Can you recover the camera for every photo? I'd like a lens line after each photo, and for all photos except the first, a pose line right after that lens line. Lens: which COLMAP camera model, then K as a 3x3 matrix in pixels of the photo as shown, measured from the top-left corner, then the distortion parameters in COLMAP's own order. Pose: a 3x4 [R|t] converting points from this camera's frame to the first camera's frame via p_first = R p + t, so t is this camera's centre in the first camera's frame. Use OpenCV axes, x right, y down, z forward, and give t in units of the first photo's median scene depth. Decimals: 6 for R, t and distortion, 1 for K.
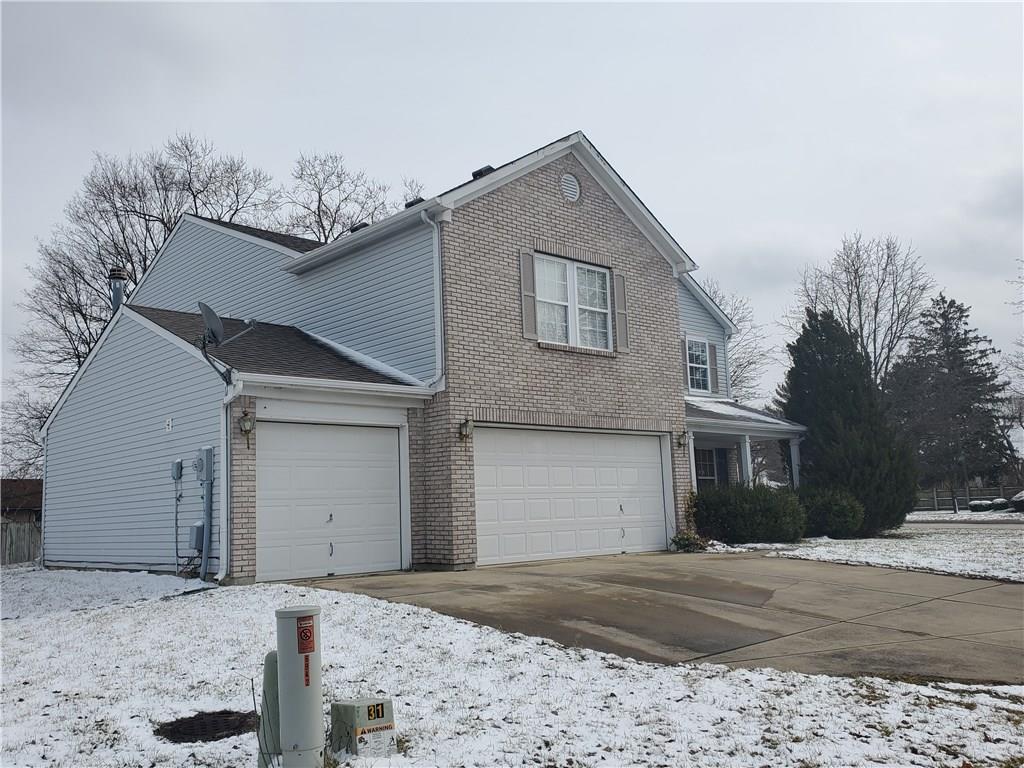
lens RADIAL K [[856.4, 0, 512.0], [0, 856.4, 384.0], [0, 0, 1]] dist [0.022282, -0.013209]
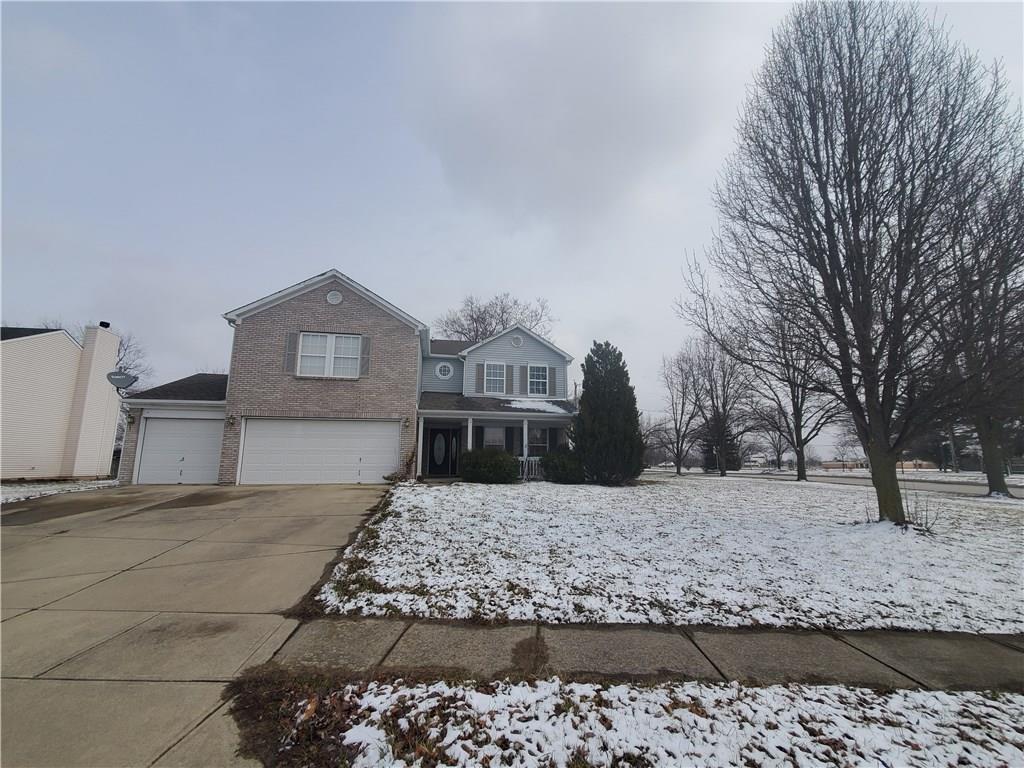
lens RADIAL K [[414.4, 0, 528.8], [0, 414.4, 381.7], [0, 0, 1]] dist [0.000390, 0.000184]
pose [[0.874670, -0.059404, -0.481065, 1.087071], [0.041306, 0.997986, -0.048134, 0.038838], [0.482955, 0.022231, 0.875363, 0.445045]]
